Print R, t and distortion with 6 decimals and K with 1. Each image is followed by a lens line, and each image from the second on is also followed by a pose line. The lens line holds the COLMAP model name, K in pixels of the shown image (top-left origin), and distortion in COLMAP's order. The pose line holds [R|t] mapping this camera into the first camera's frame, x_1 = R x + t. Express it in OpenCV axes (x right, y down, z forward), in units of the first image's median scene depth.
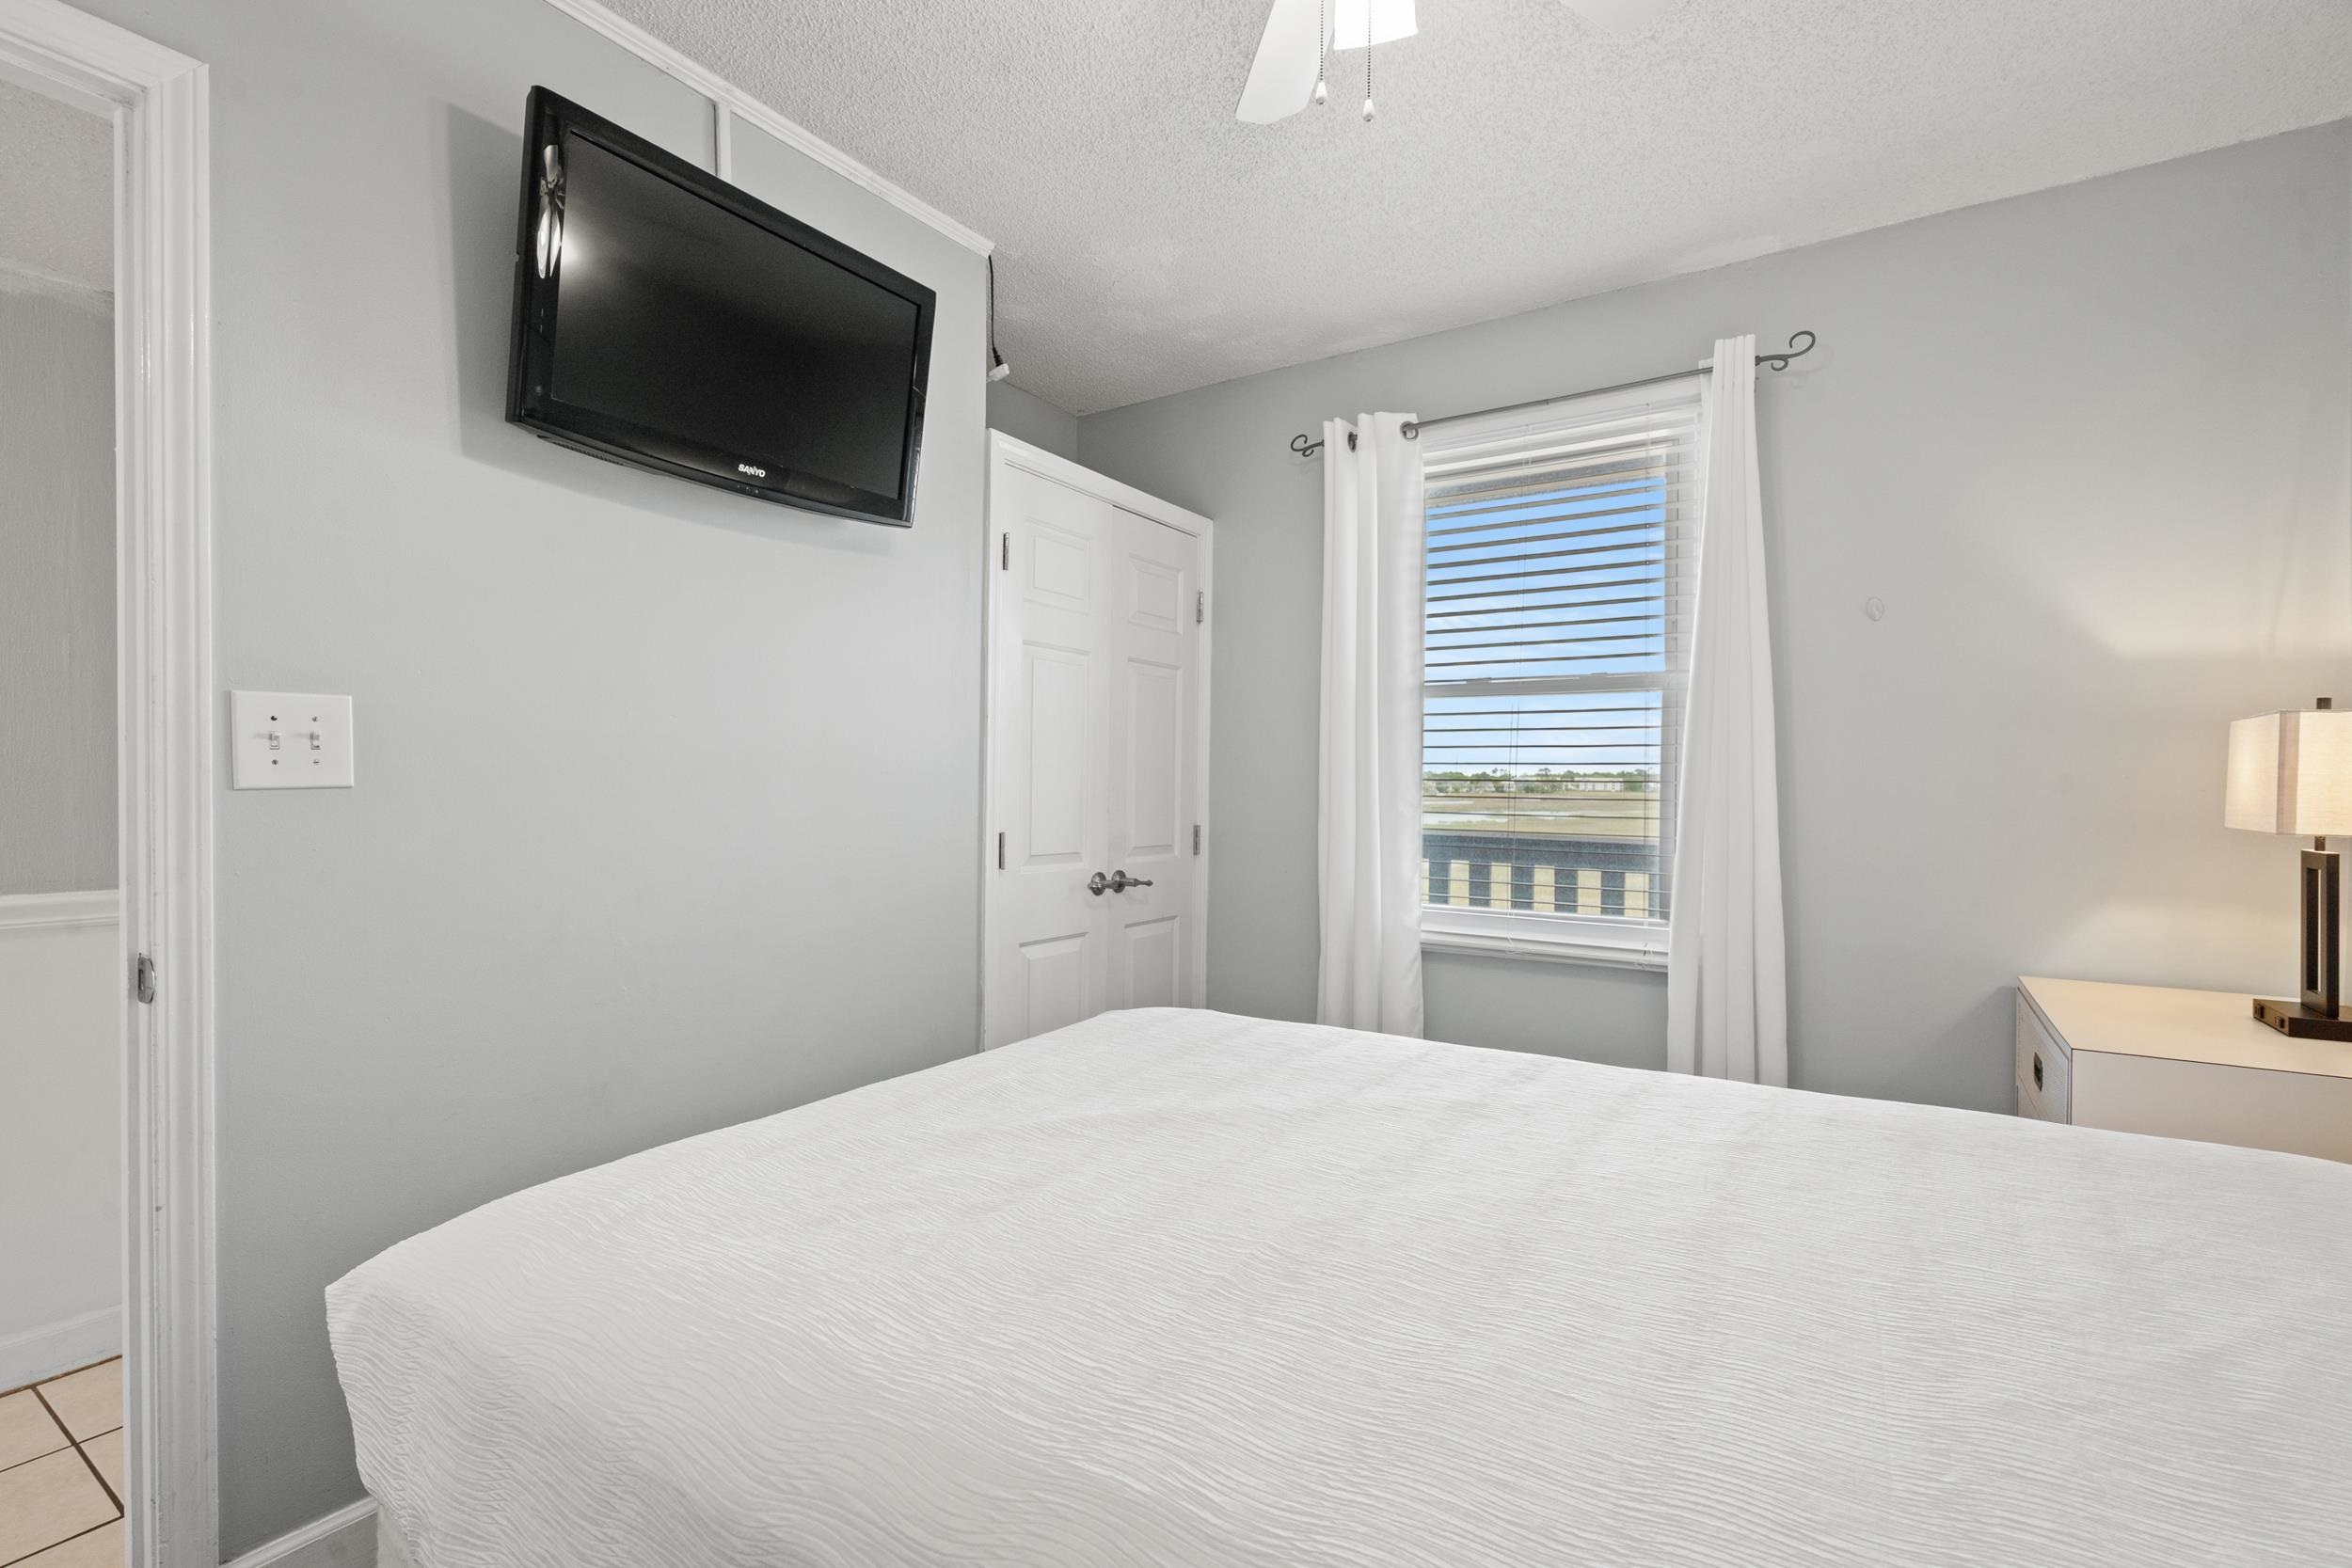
lens RADIAL K [[1065.4, 0, 1170.3], [0, 1065.4, 793.8], [0, 0, 1]] dist [-0.013028, 0.009016]
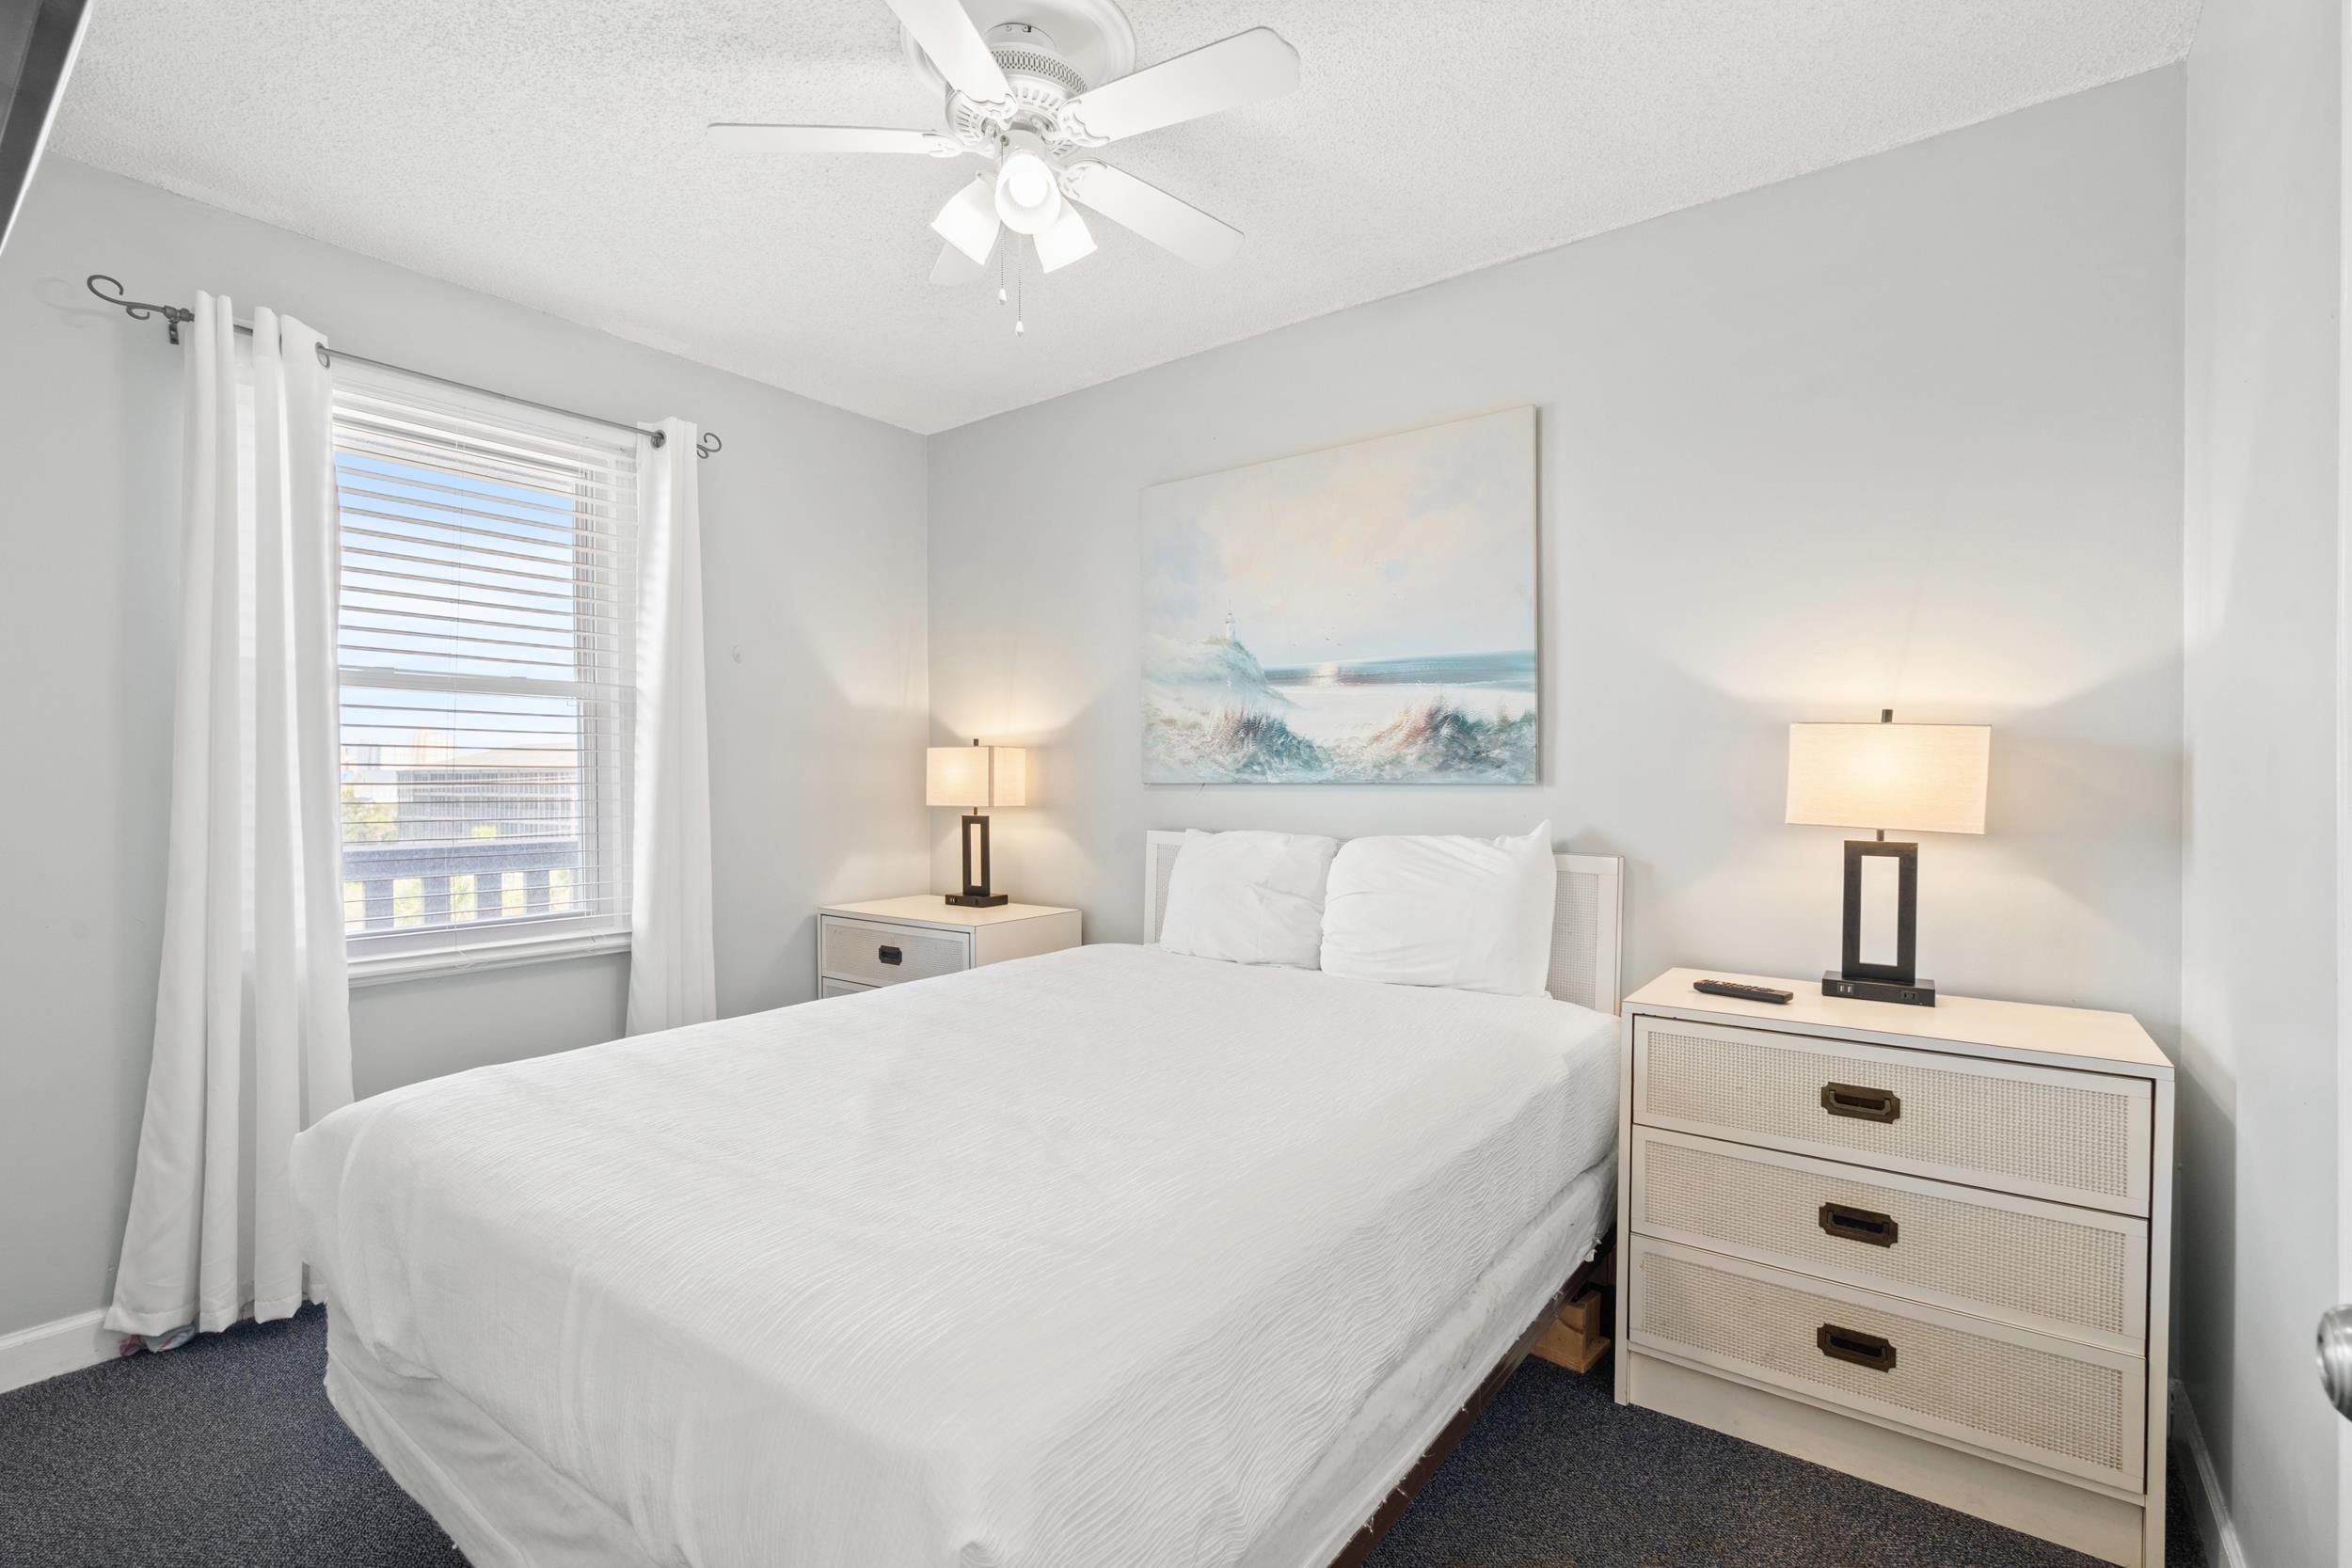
lens RADIAL K [[1067.6, 0, 1161.3], [0, 1067.6, 796.5], [0, 0, 1]] dist [-0.002813, 0.000611]
pose [[0.063273, -0.023679, 0.997715, -0.573771], [0.012275, 0.999661, 0.022947, -0.014998], [-0.997921, 0.010795, 0.063543, 0.320634]]
